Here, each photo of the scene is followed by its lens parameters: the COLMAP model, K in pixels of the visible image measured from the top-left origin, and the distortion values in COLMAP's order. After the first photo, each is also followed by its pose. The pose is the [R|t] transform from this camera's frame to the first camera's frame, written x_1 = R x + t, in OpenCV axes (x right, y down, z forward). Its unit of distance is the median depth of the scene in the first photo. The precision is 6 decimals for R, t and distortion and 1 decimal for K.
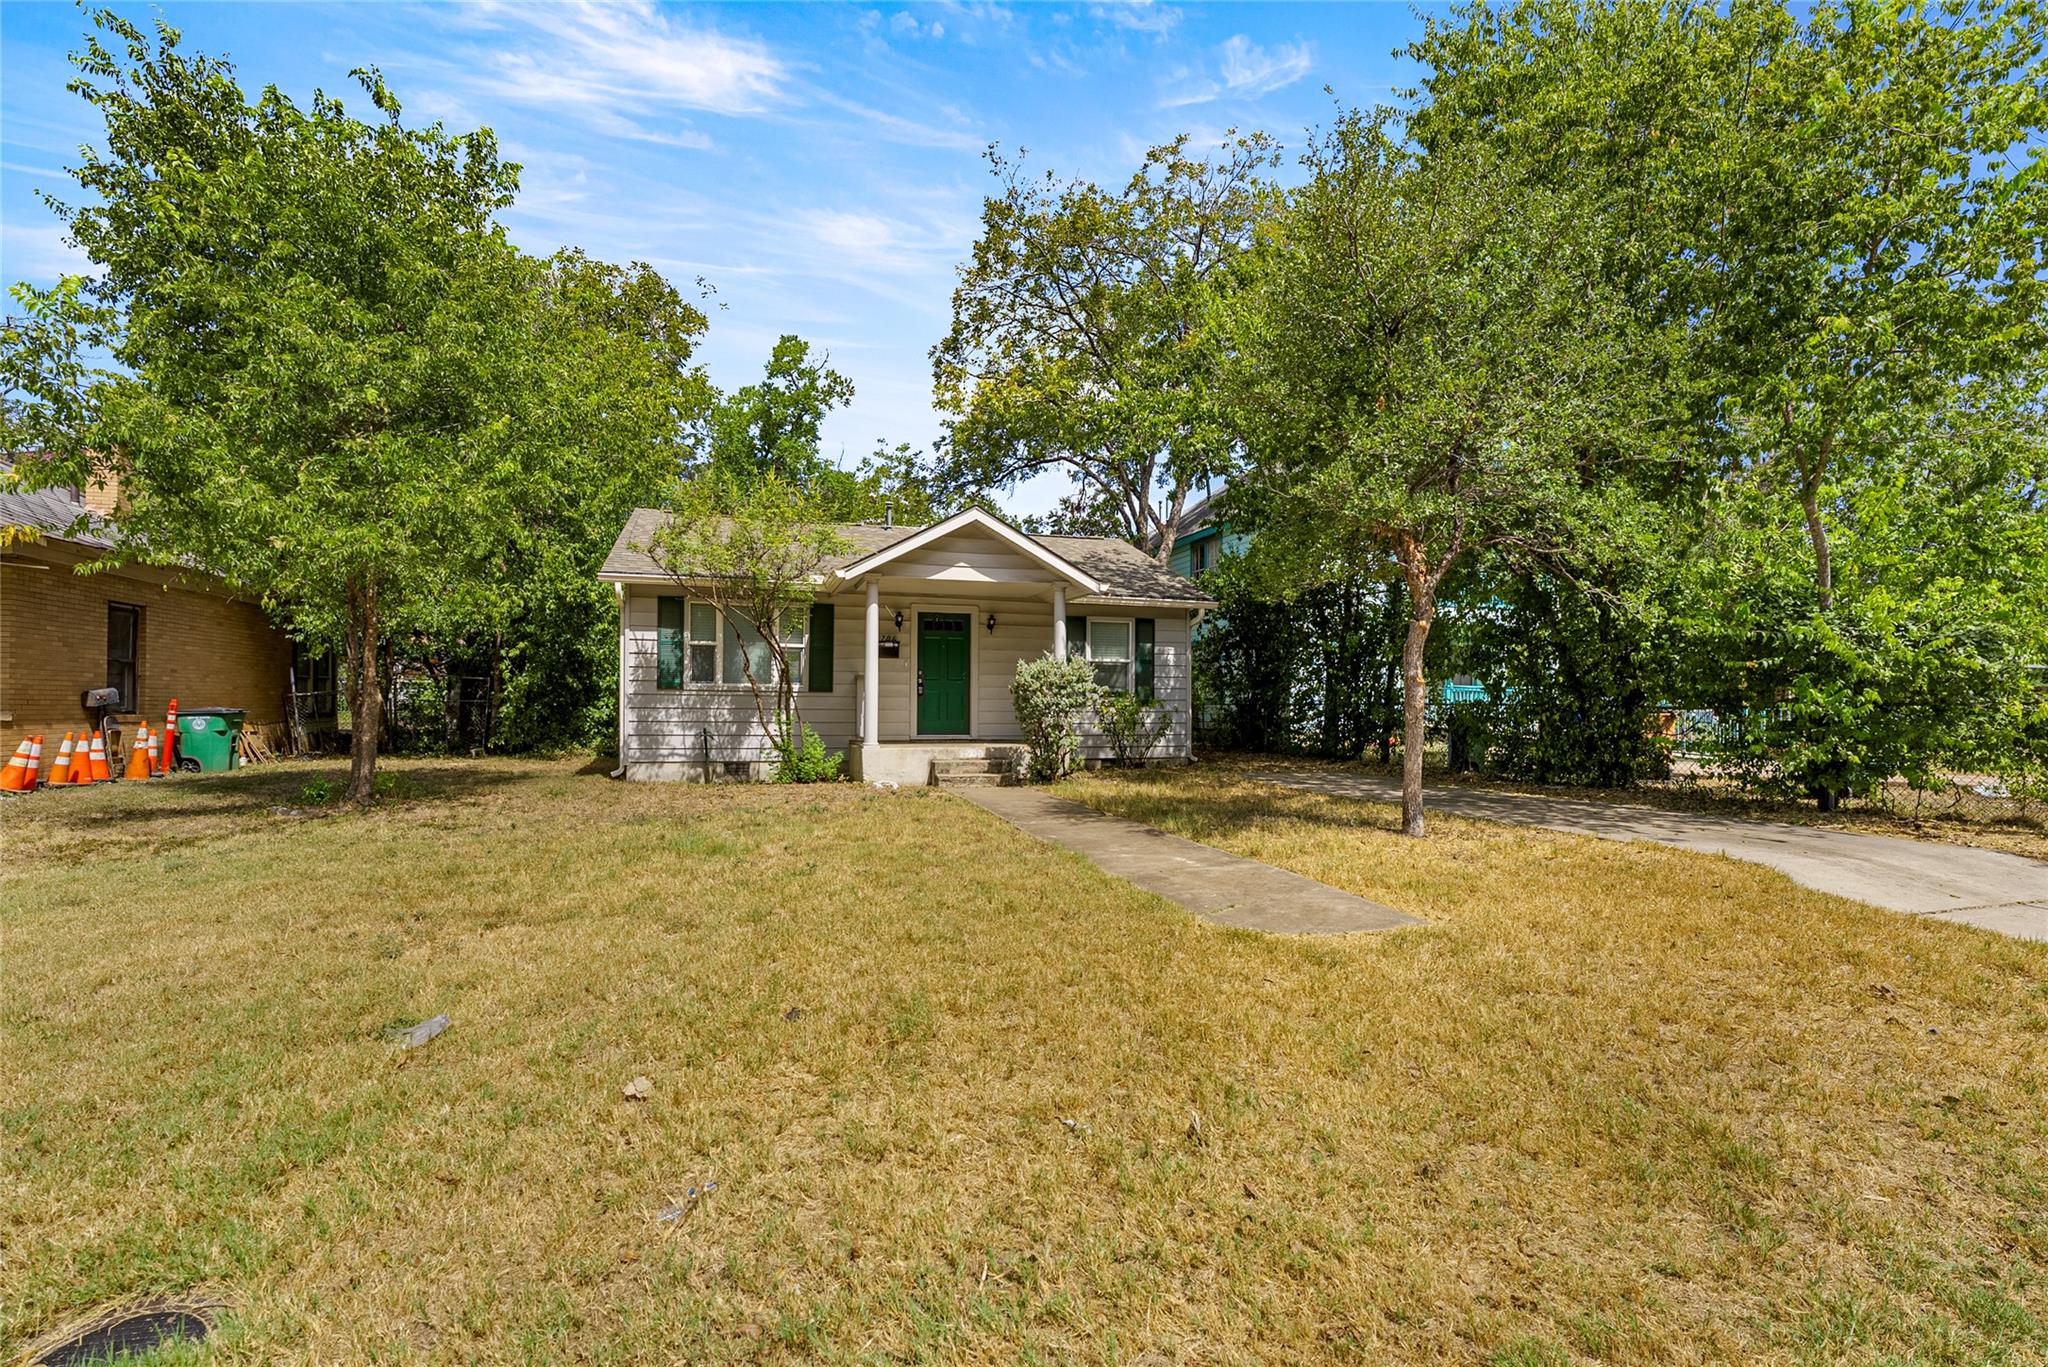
lens RADIAL K [[912.8, 0, 1026.7], [0, 912.8, 693.8], [0, 0, 1]] dist [-0.002805, -0.000228]
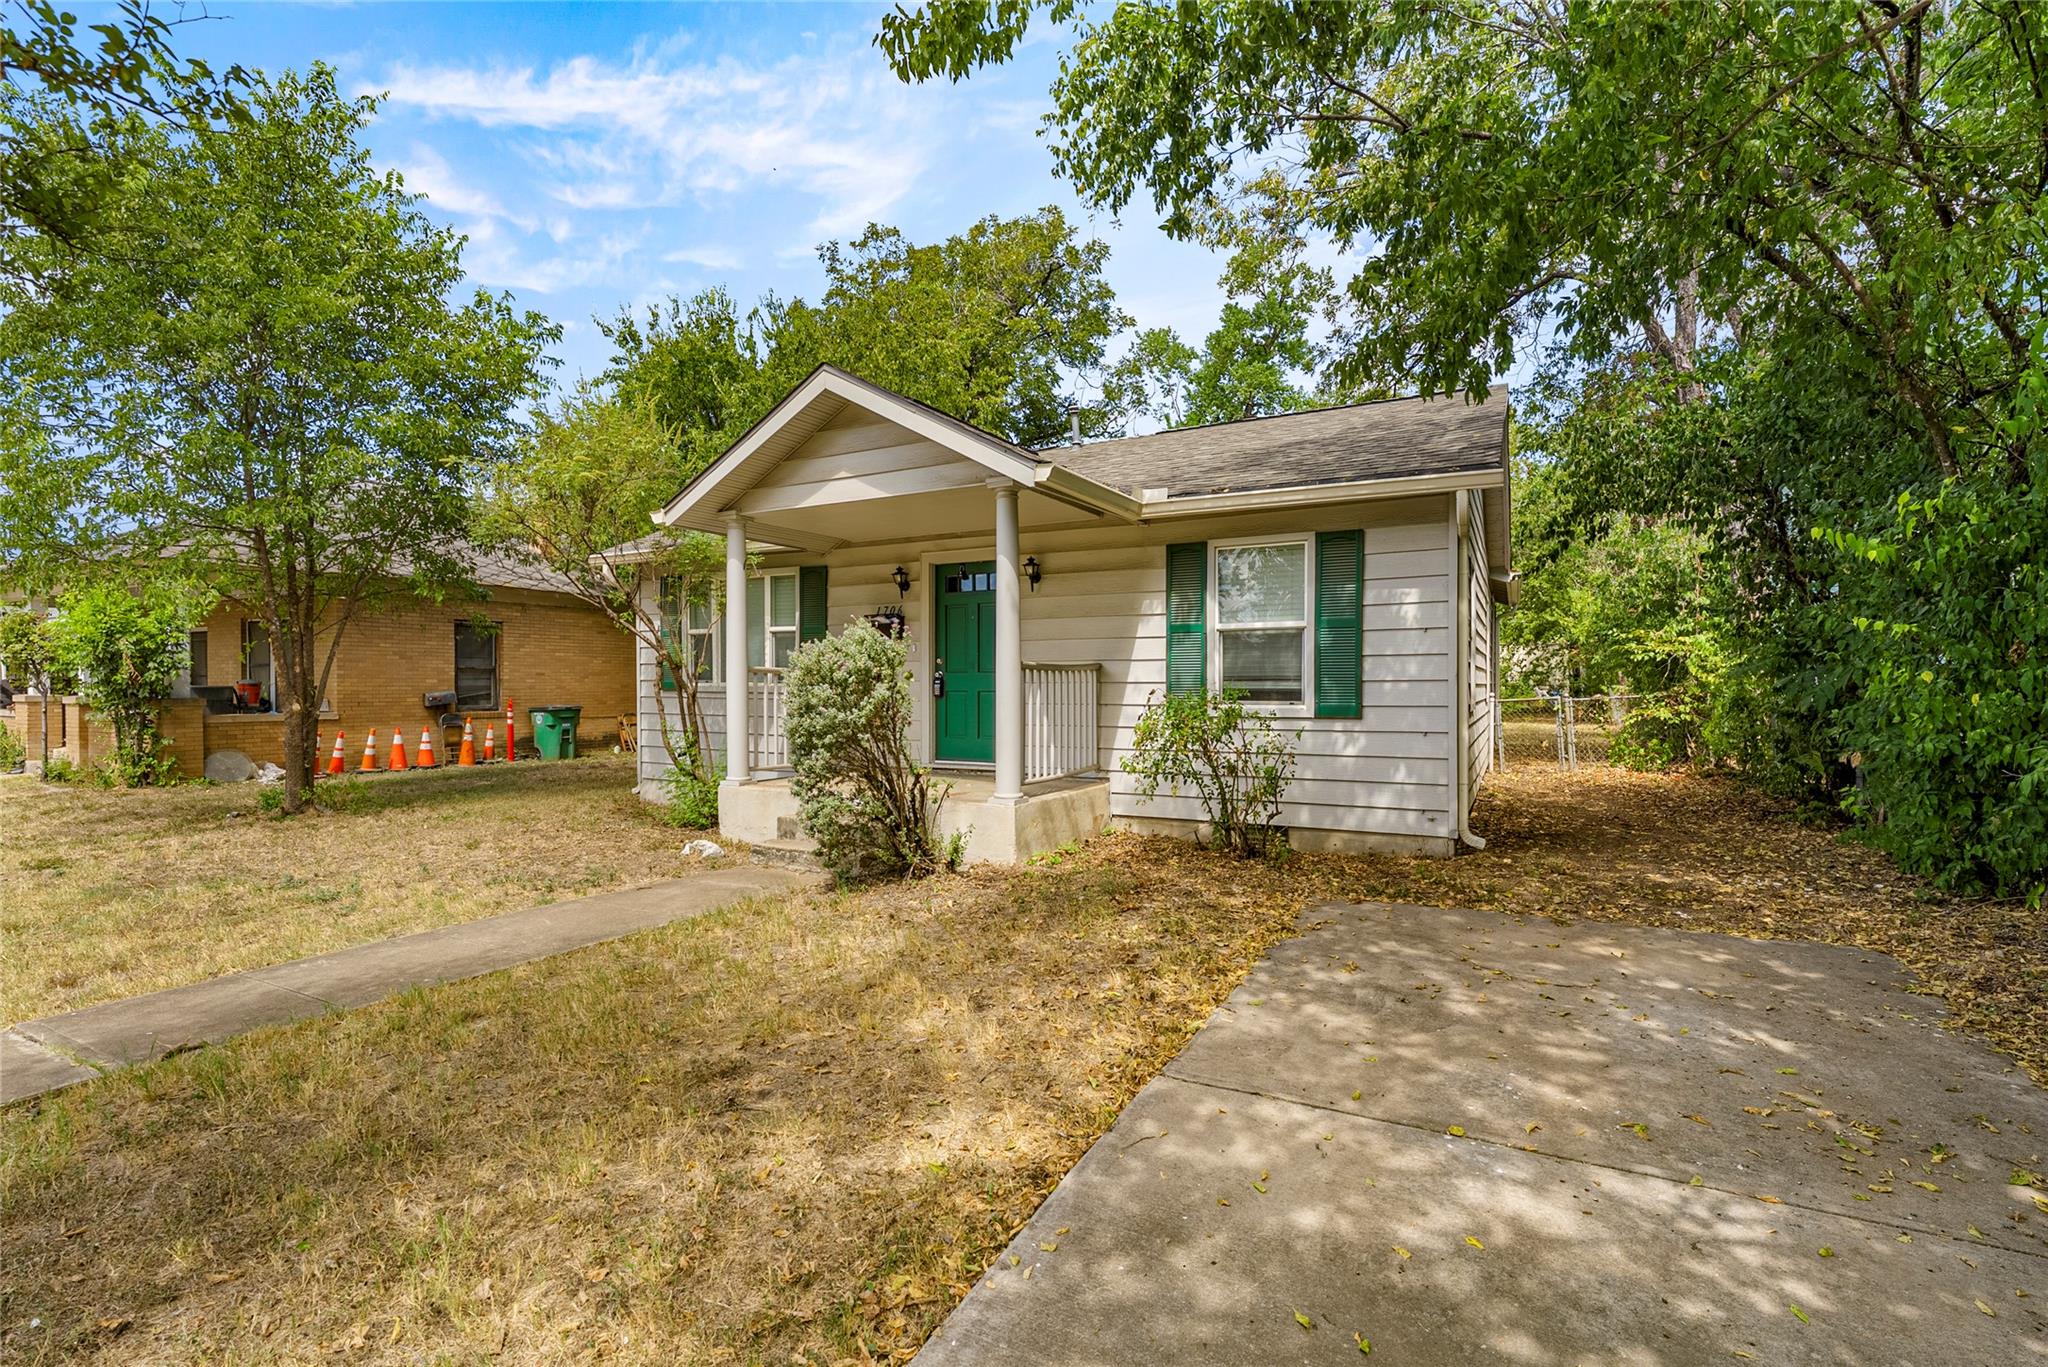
lens RADIAL K [[912.8, 0, 1022.7], [0, 912.8, 680.2], [0, 0, 1]] dist [-0.002805, -0.000228]
pose [[0.709946, -0.008294, -0.704208, 0.358536], [0.017117, 0.999838, 0.005481, -0.012273], [0.704048, -0.015945, 0.709973, 0.585297]]
